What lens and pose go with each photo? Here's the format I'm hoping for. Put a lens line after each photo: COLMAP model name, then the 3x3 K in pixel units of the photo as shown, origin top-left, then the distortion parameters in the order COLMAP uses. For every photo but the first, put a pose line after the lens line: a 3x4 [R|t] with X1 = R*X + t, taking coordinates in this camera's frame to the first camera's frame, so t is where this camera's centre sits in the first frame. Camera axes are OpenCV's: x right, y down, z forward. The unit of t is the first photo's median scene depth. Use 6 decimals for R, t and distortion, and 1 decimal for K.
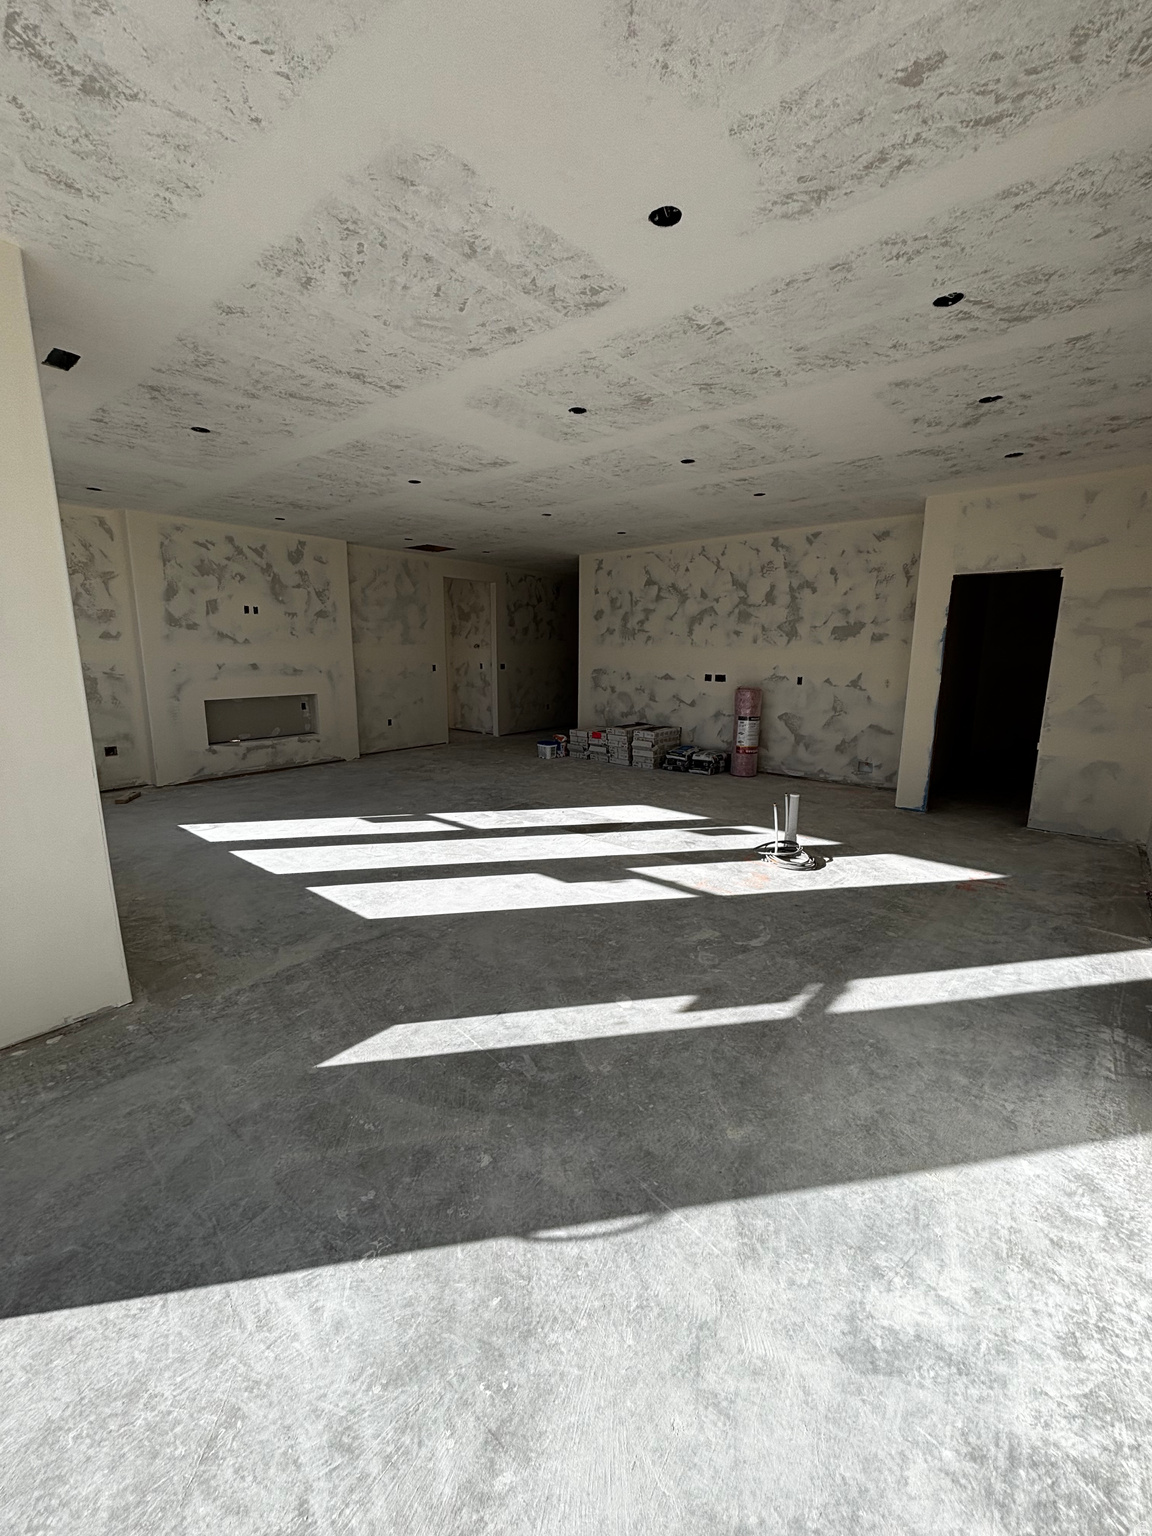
lens RADIAL K [[617.9, 0, 573.2], [0, 617.9, 768.0], [0, 0, 1]] dist [-0.001433, -0.000478]
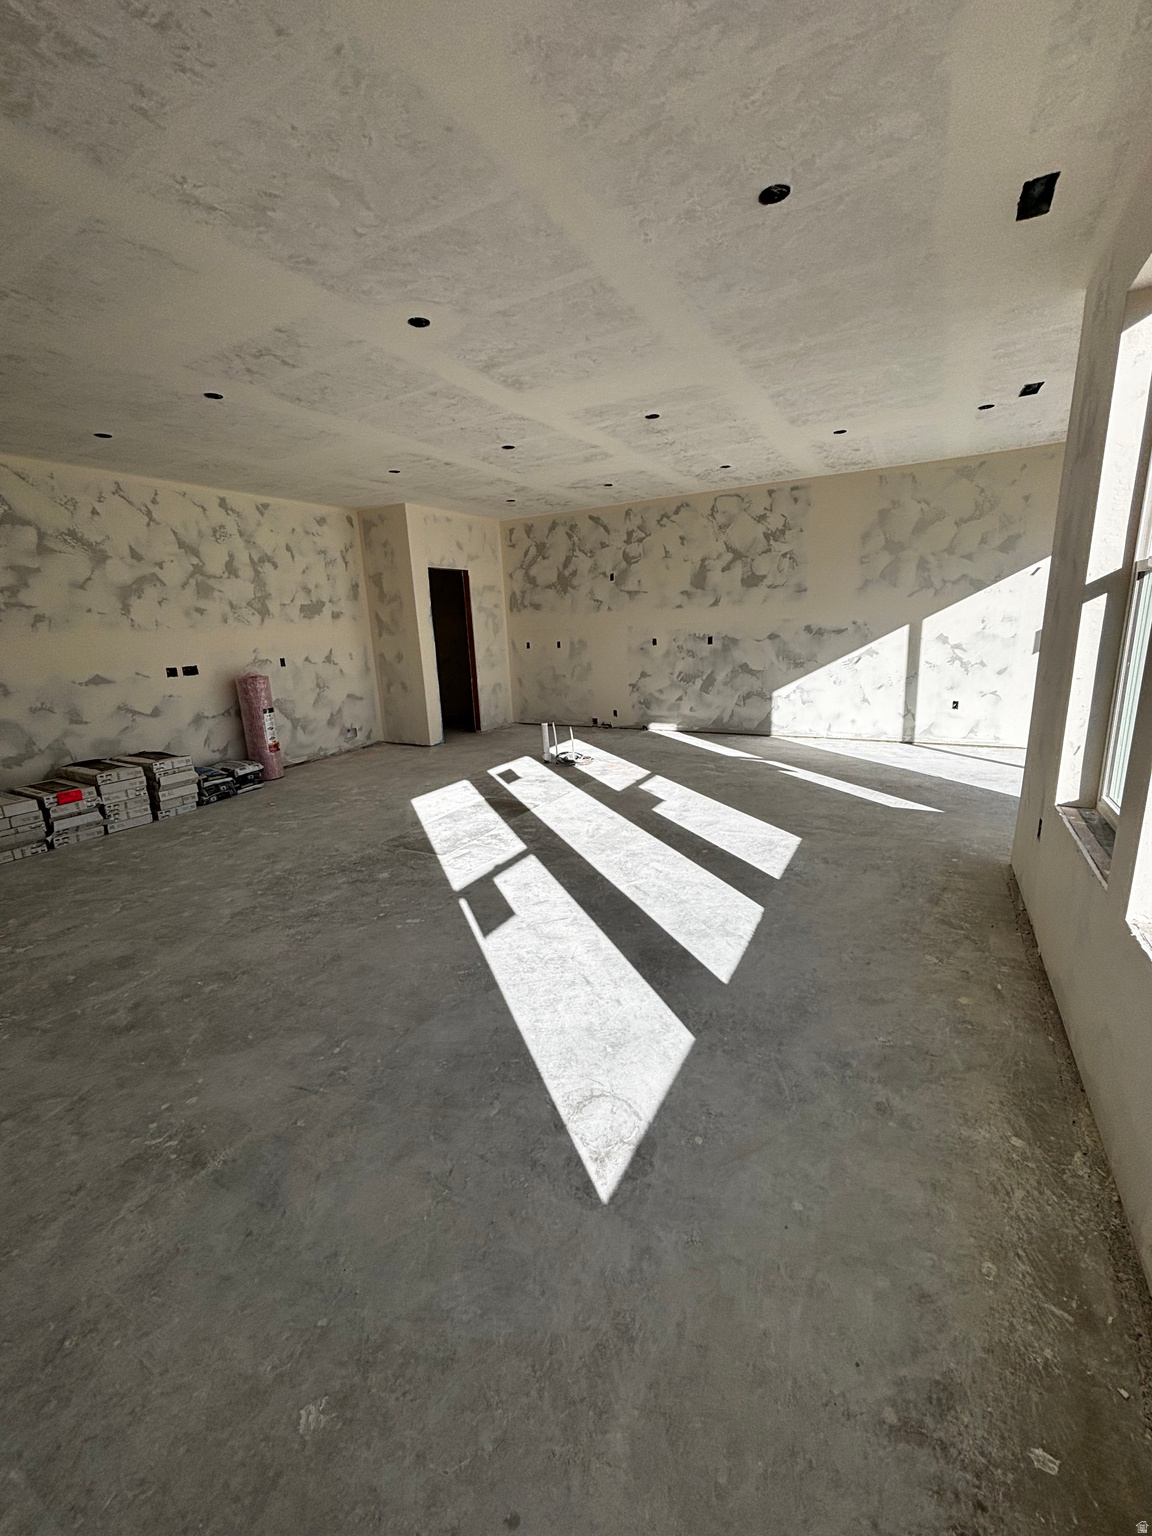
lens RADIAL K [[617.9, 0, 573.2], [0, 617.9, 768.0], [0, 0, 1]] dist [-0.001433, -0.000478]
pose [[-0.180206, -0.224074, 0.957766, -0.647142], [0.227748, 0.937742, 0.262241, -0.136522], [-0.956899, 0.265387, -0.117954, 0.732582]]
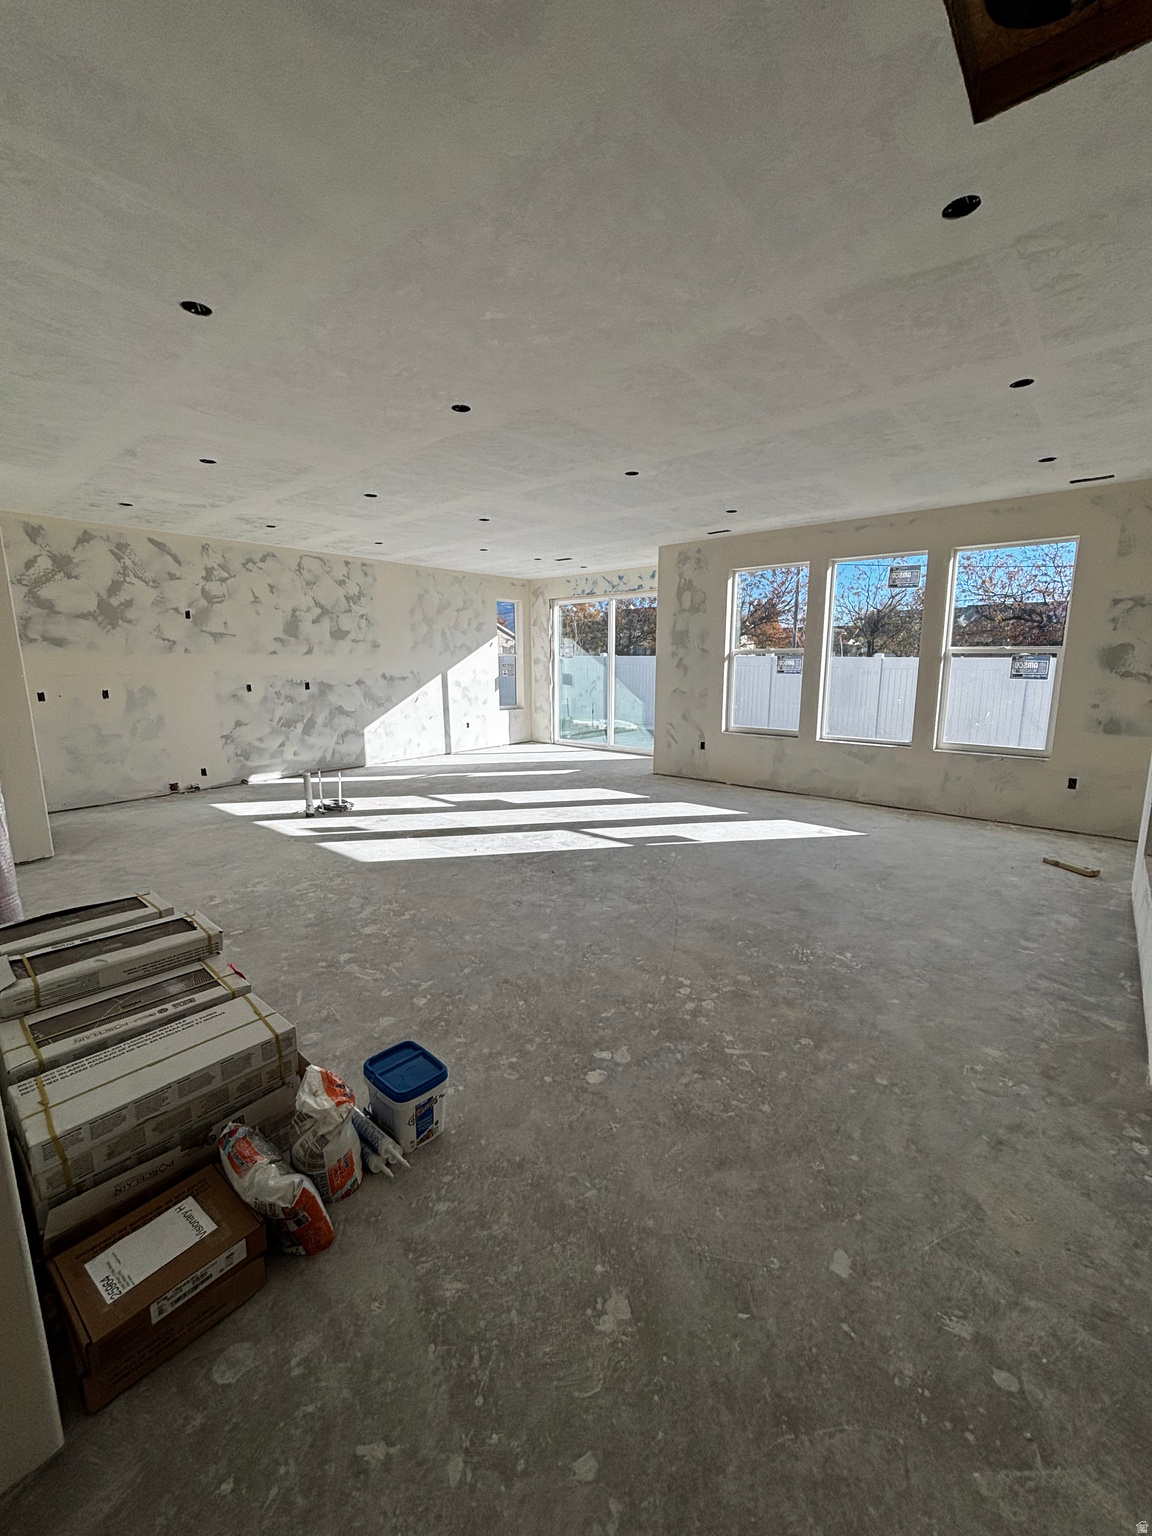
lens RADIAL K [[617.9, 0, 573.2], [0, 617.9, 768.0], [0, 0, 1]] dist [-0.001433, -0.000478]
pose [[-0.999786, -0.005201, 0.020045, -0.135411], [0.002332, 0.933512, 0.358540, -0.271240], [-0.020577, 0.358510, -0.933299, 1.407209]]
